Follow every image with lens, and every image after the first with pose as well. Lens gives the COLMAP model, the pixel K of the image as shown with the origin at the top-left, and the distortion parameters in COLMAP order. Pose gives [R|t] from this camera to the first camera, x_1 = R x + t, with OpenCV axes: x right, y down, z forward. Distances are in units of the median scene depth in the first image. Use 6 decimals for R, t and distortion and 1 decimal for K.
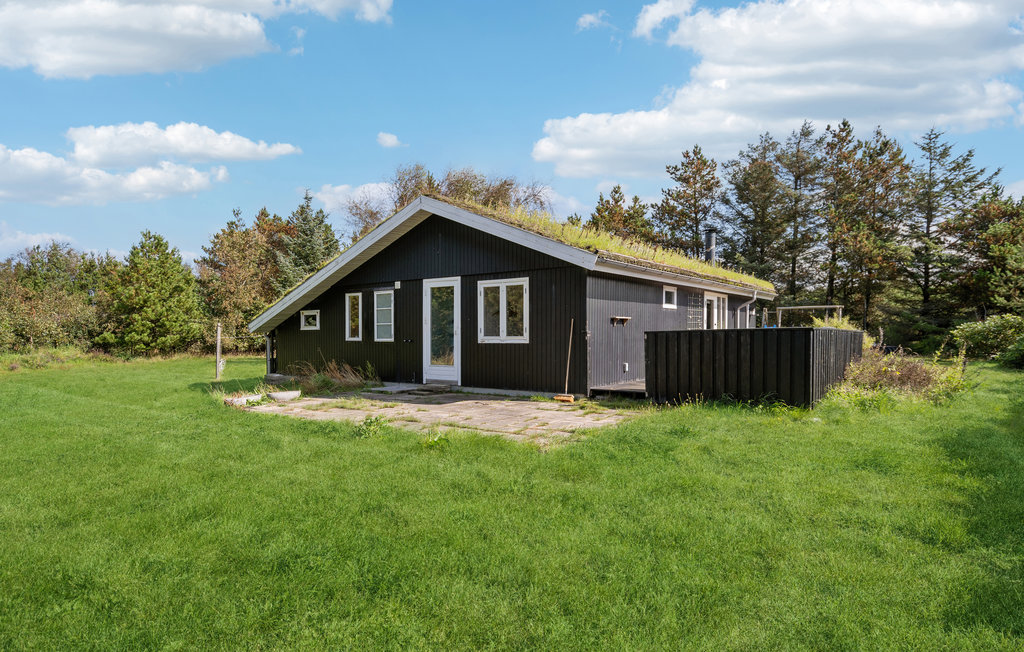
lens RADIAL K [[667.8, 0, 512.5], [0, 667.8, 335.1], [0, 0, 1]] dist [0.058581, 0.000805]
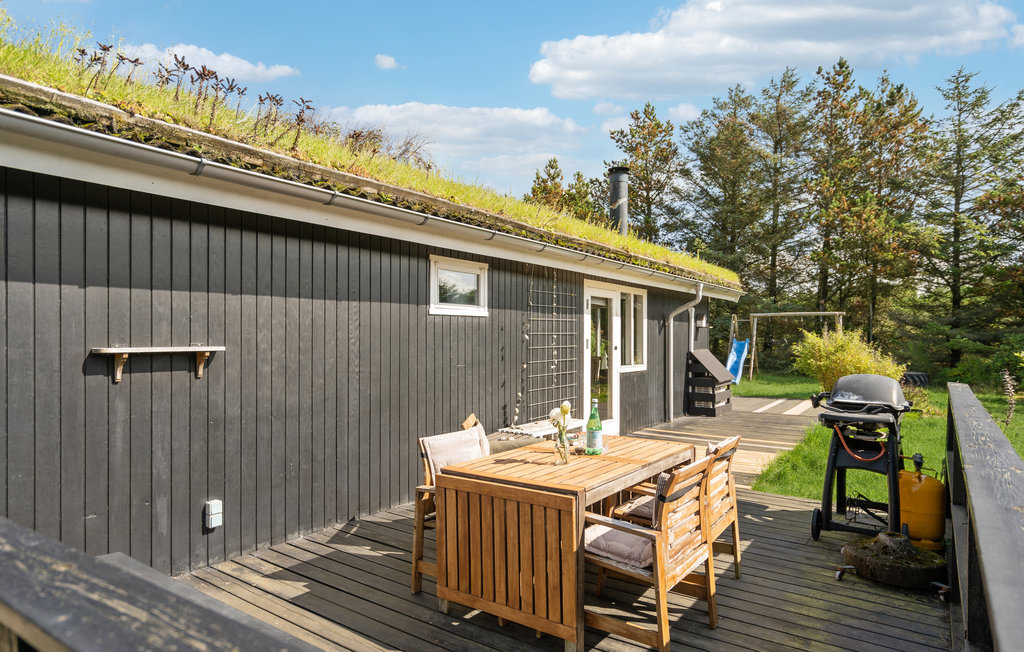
lens RADIAL K [[598.6, 0, 512.0], [0, 598.6, 326.0], [0, 0, 1]] dist [0.000121, -0.000952]
pose [[0.999809, 0.008542, -0.017572, 0.143175], [-0.008809, 0.999846, -0.015191, -0.015226], [0.017439, 0.015343, 0.999730, 0.343142]]
